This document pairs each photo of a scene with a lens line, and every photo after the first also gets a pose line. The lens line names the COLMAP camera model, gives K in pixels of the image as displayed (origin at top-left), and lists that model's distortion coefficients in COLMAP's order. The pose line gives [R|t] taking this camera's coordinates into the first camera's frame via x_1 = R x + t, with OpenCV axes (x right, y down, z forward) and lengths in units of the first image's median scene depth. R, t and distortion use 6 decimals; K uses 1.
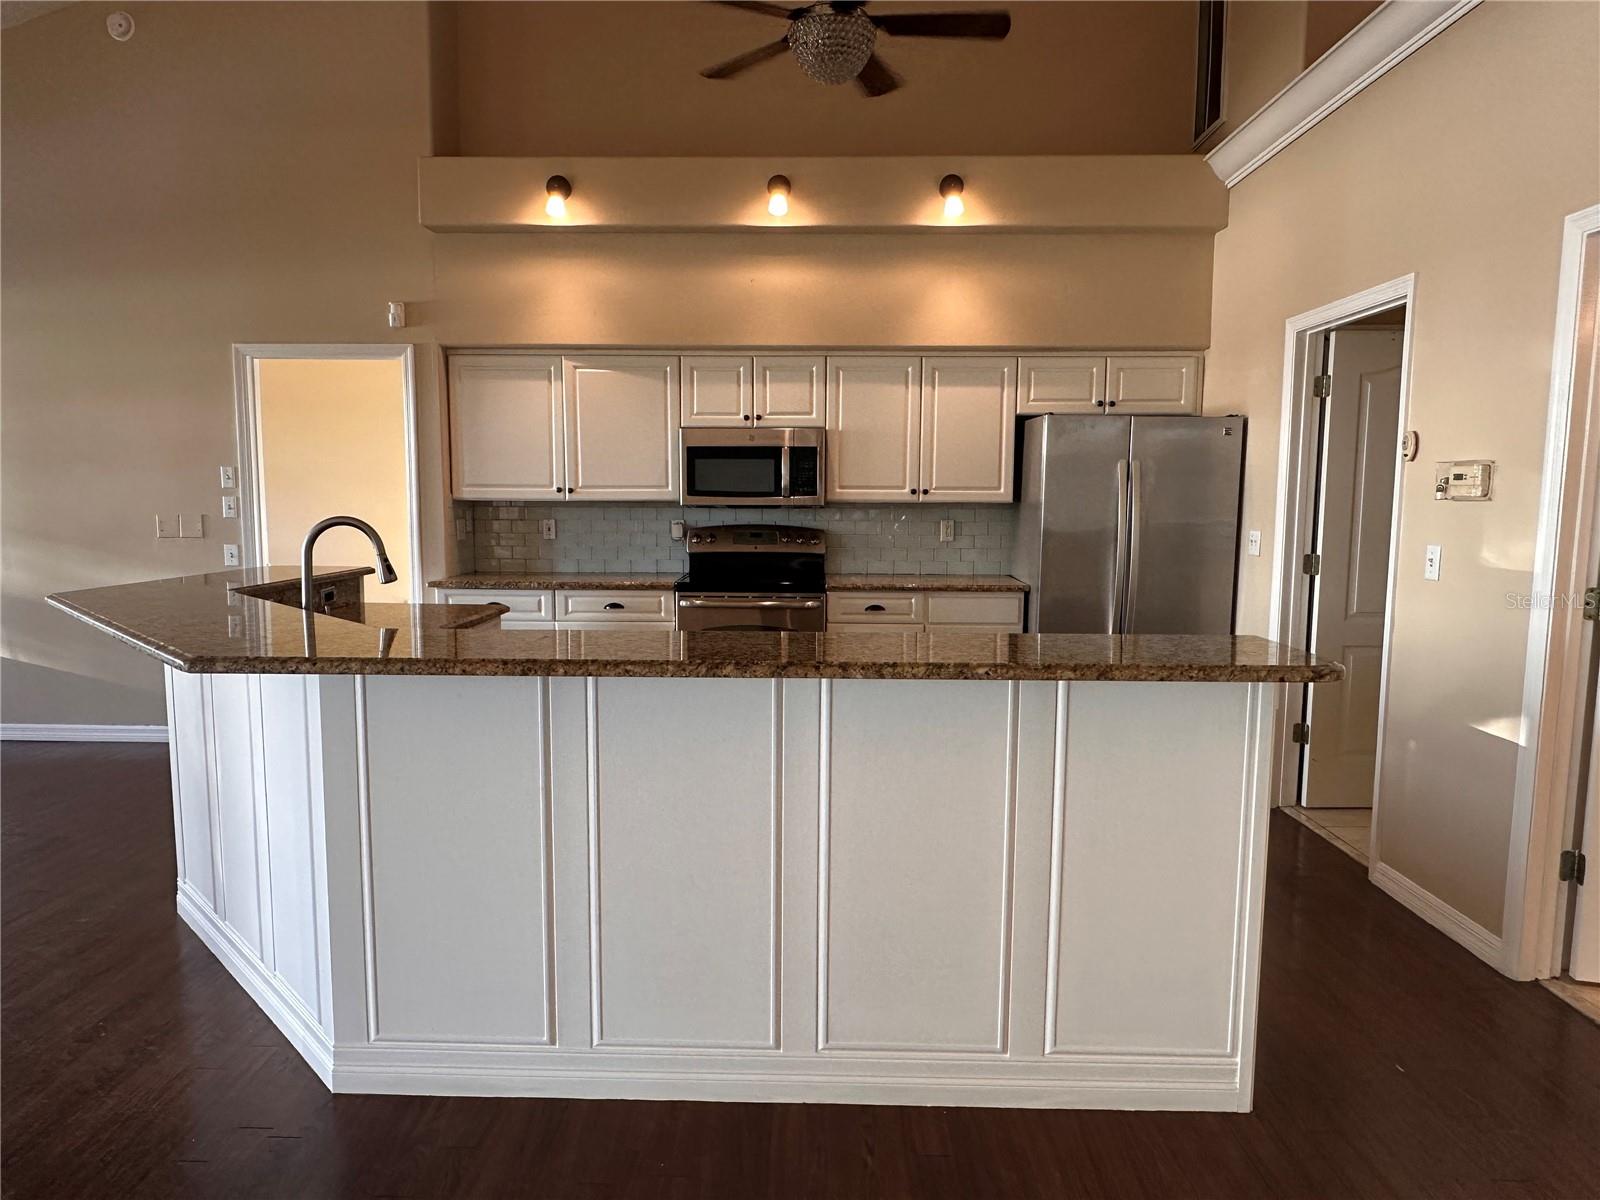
lens RADIAL K [[1033.2, 0, 790.6], [0, 1033.2, 610.5], [0, 0, 1]] dist [-0.001055, 0.001986]
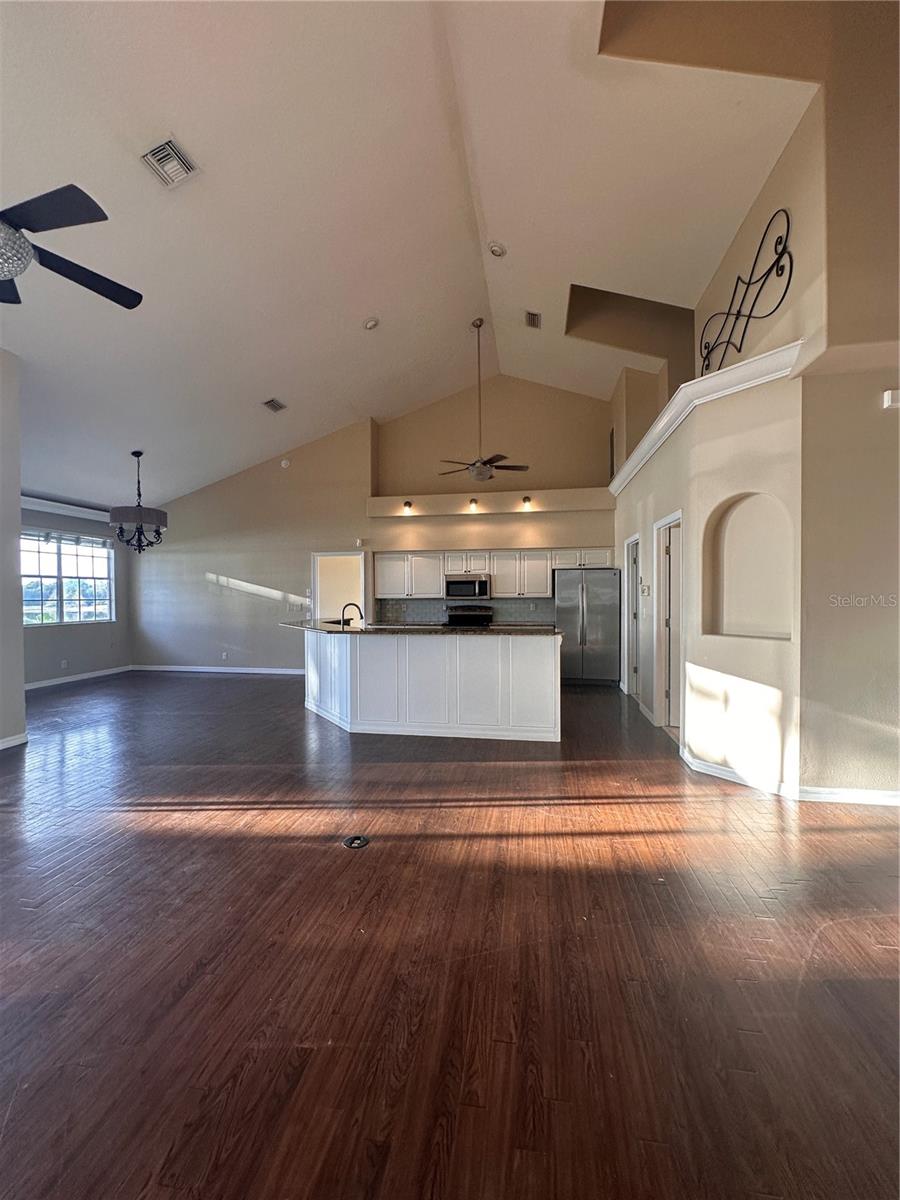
lens RADIAL K [[478.8, 0, 455.2], [0, 478.8, 600.7], [0, 0, 1]] dist [-0.001462, -0.000011]
pose [[0.990423, -0.009234, -0.137754, 0.140209], [-0.004577, 0.995016, -0.099610, 0.052727], [0.137987, 0.099286, 0.985445, -0.480065]]
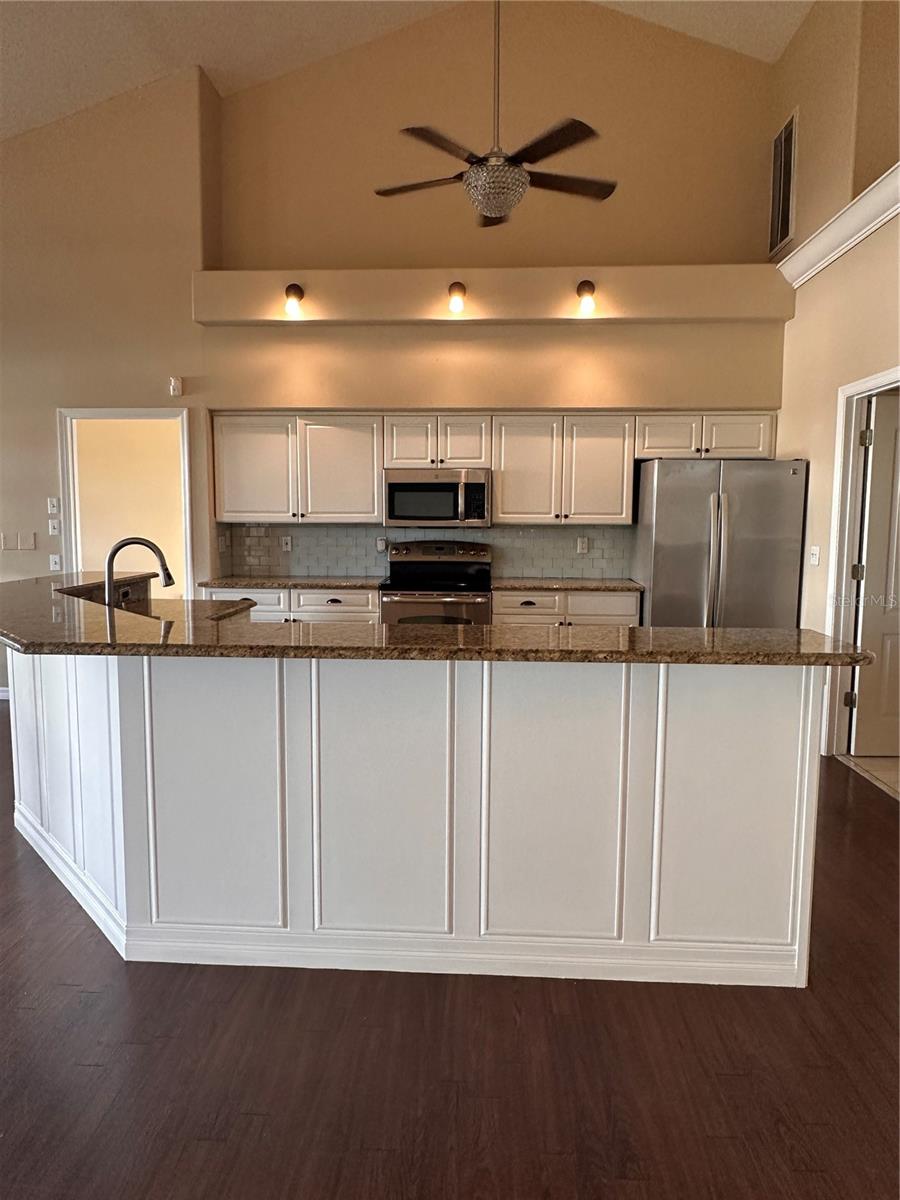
lens RADIAL K [[774.9, 0, 444.0], [0, 774.9, 596.0], [0, 0, 1]] dist [-0.001055, 0.001986]
pose [[0.999529, 0.003269, -0.030501, 0.003858], [-0.003485, 0.999969, -0.007011, -0.004760], [0.030477, 0.007114, 0.999510, -0.007577]]
